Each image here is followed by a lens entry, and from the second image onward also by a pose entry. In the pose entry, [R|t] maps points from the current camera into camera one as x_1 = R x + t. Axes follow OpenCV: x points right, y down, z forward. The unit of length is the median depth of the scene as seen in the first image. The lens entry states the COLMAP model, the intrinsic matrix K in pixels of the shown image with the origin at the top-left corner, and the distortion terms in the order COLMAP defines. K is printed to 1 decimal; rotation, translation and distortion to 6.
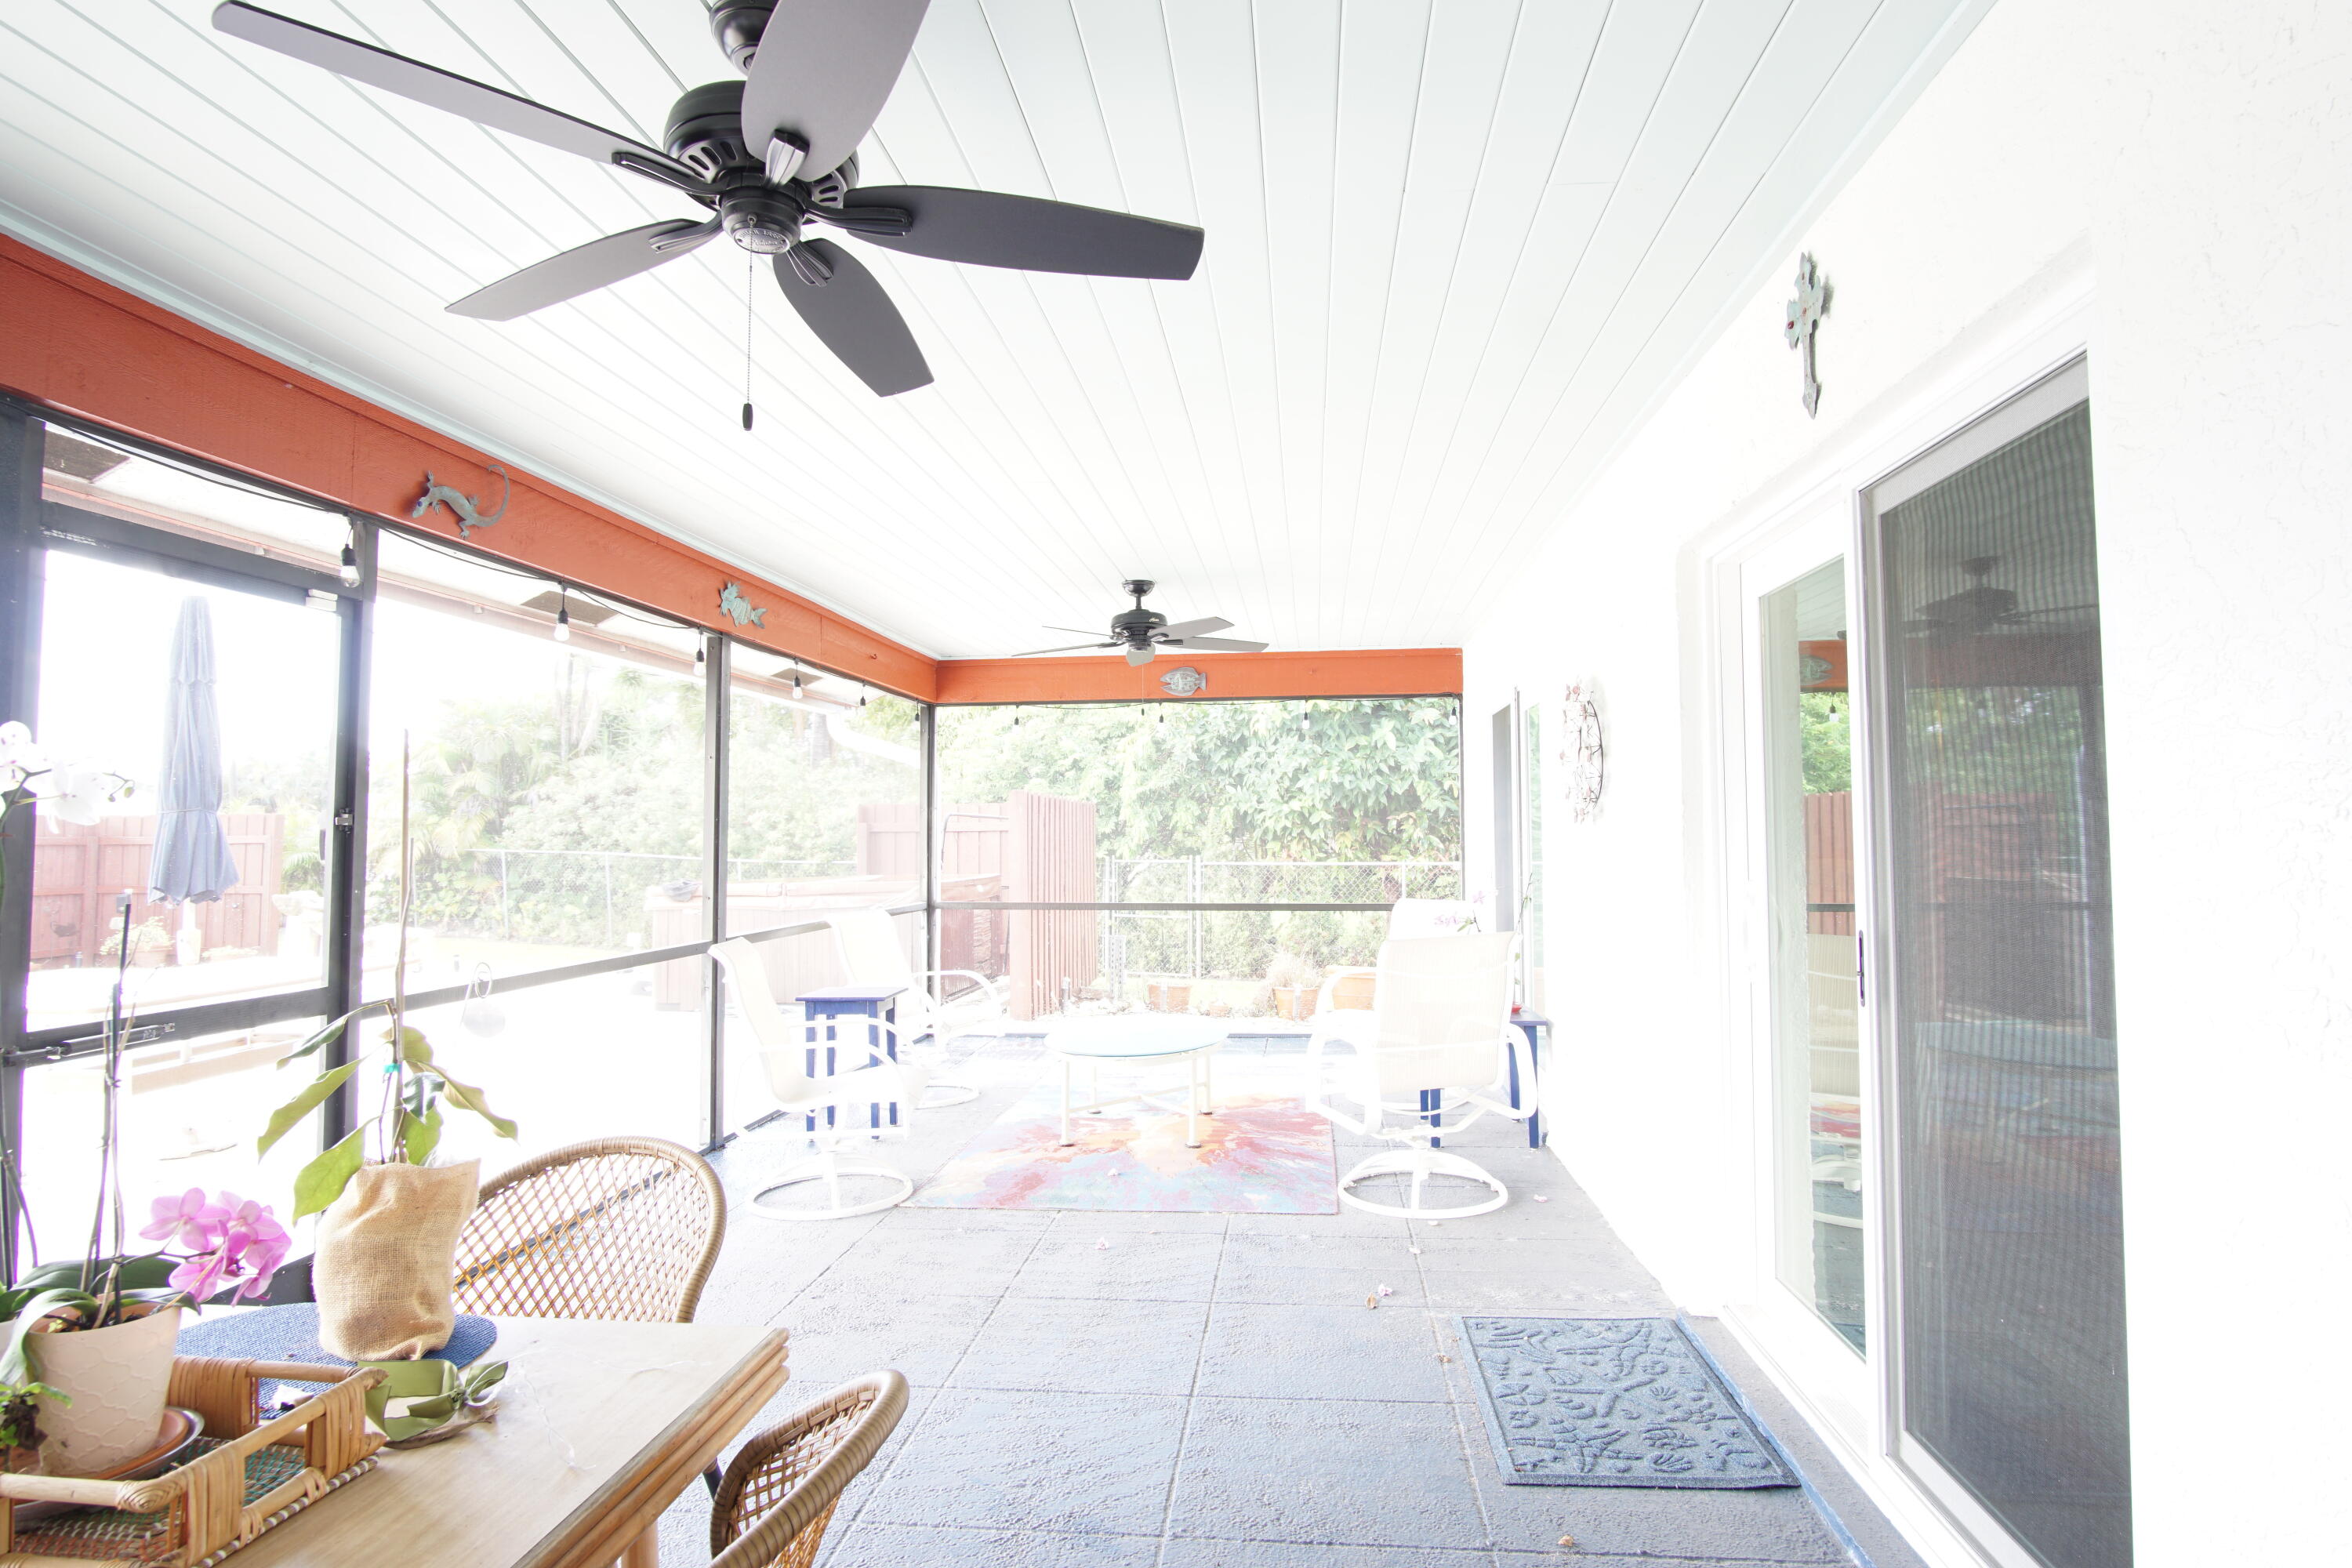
lens RADIAL K [[1255.2, 0, 1163.8], [0, 1255.2, 768.4], [0, 0, 1]] dist [-0.029724, 0.003581]
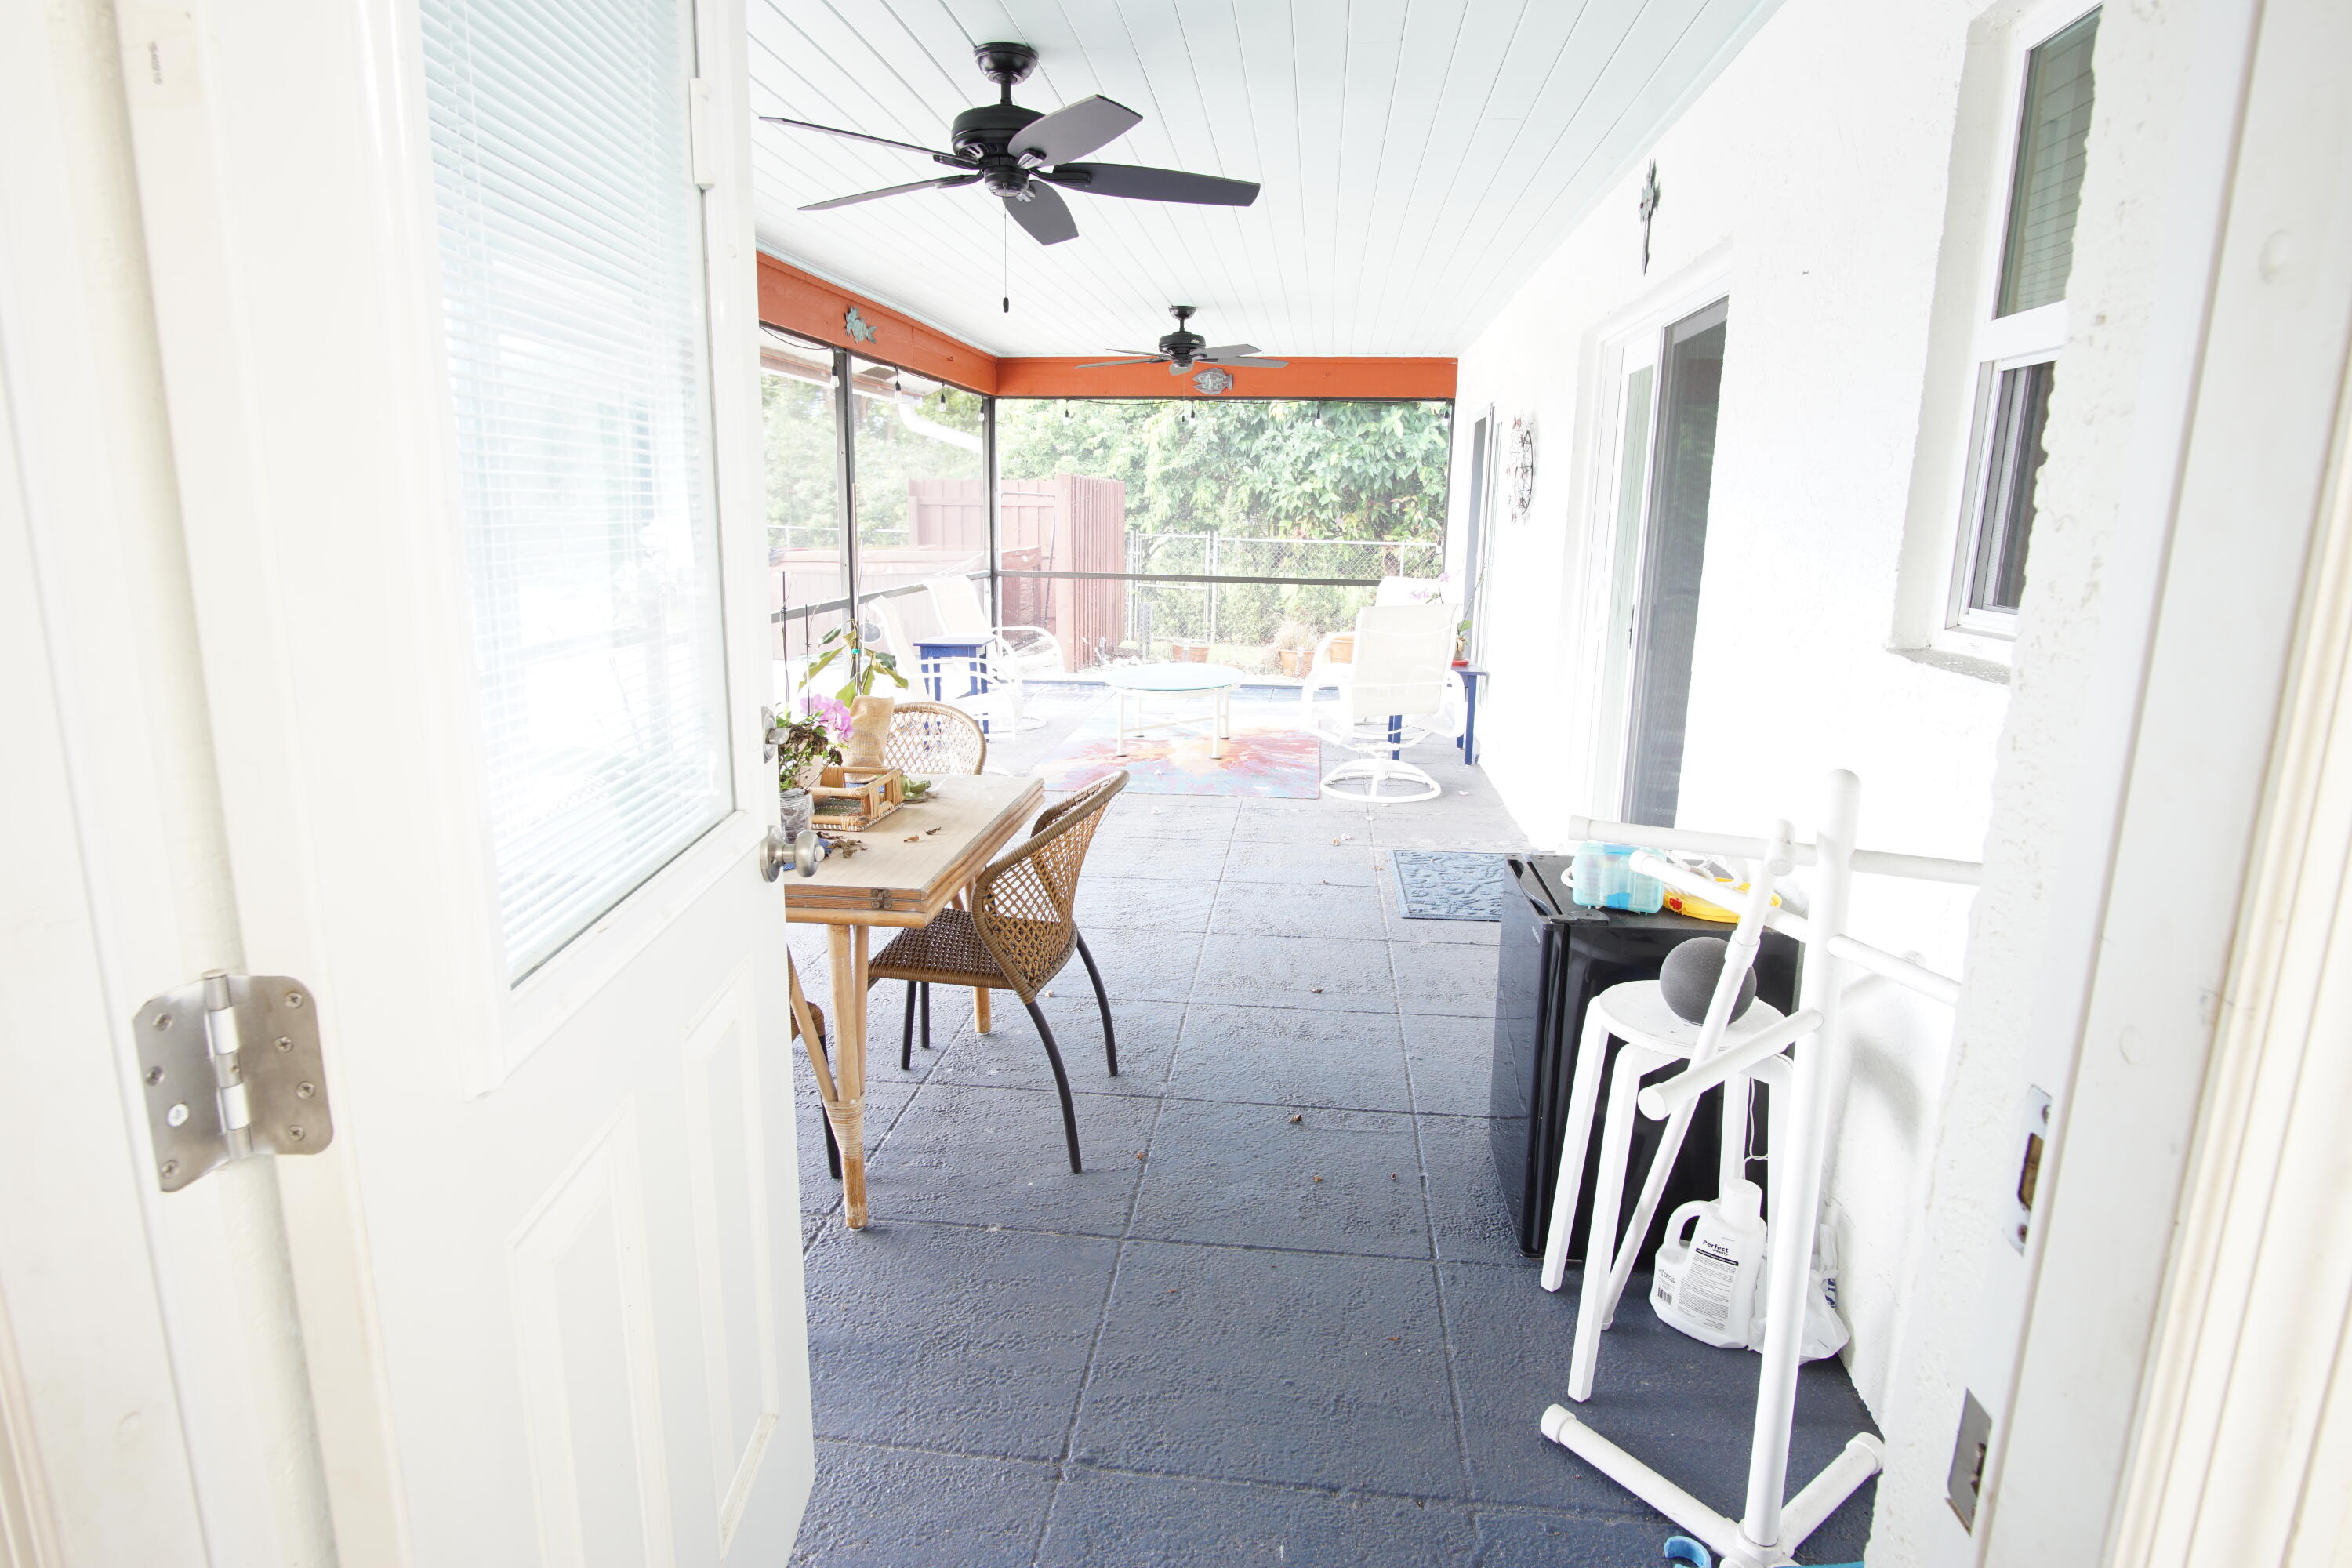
lens RADIAL K [[1255.2, 0, 1163.8], [0, 1255.2, 768.4], [0, 0, 1]] dist [-0.029724, 0.003581]
pose [[0.999749, 0.022142, -0.003510, -0.013535], [-0.020488, 0.965960, 0.257878, -0.017055], [0.009101, -0.257742, 0.966171, -0.151863]]
